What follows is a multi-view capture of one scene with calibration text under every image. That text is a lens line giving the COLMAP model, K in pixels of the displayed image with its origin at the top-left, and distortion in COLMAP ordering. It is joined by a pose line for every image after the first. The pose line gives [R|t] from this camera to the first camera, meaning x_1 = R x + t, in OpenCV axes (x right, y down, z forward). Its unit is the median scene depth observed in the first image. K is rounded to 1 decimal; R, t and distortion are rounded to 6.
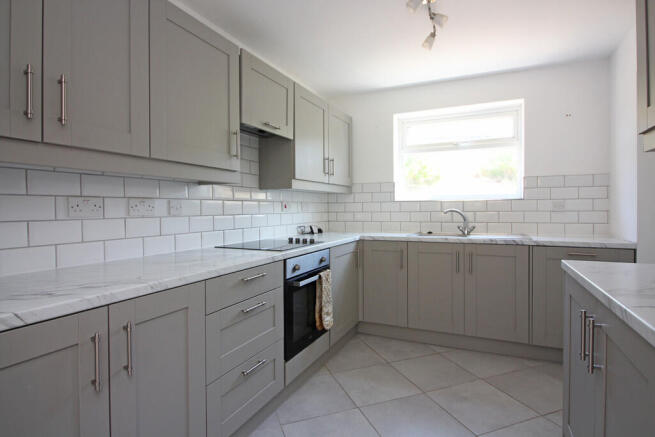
lens RADIAL K [[346.8, 0, 329.0], [0, 346.8, 214.1], [0, 0, 1]] dist [0.001383, -0.000163]
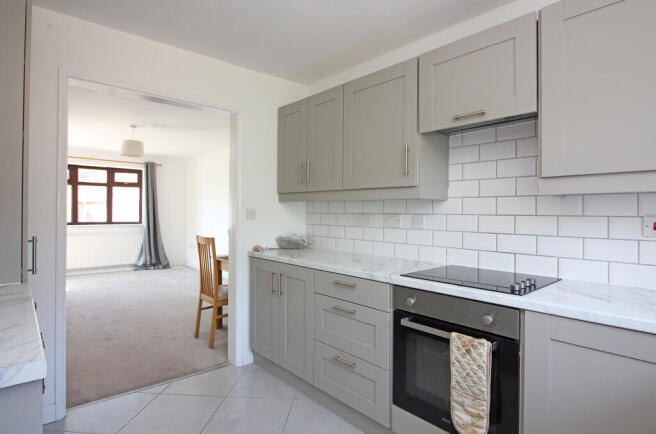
lens RADIAL K [[353.3, 0, 328.0], [0, 353.3, 217.0], [0, 0, 1]] dist [0.002538, 0.000565]
pose [[-0.398363, 0.004072, -0.917219, 0.780821], [-0.034452, 0.999218, 0.019400, -0.049690], [0.916581, 0.039328, -0.397911, 1.254910]]
